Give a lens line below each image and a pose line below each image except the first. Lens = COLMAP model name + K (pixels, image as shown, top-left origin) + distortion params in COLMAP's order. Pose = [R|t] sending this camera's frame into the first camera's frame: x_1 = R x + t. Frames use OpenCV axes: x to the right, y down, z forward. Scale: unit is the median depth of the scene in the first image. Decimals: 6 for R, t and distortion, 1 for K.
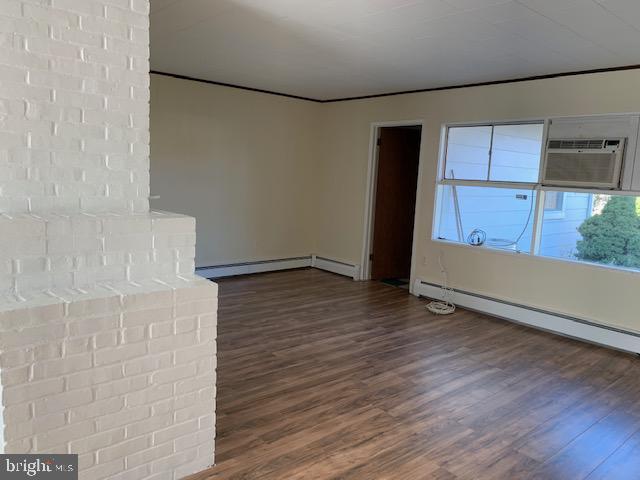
lens RADIAL K [[490.8, 0, 319.5], [0, 490.8, 236.4], [0, 0, 1]] dist [0.011537, -0.005395]
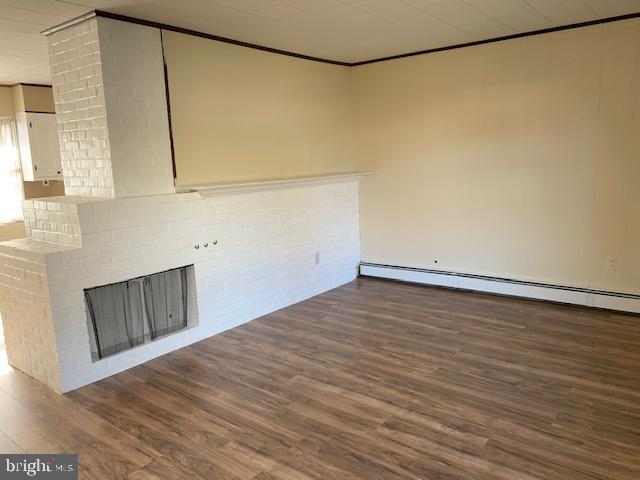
lens RADIAL K [[490.8, 0, 319.5], [0, 490.8, 236.4], [0, 0, 1]] dist [0.011537, -0.005395]
pose [[0.194221, 0.114006, -0.974310, 0.656801], [-0.088238, 0.991228, 0.098396, -0.079131], [0.976981, 0.066861, 0.202577, 0.790658]]
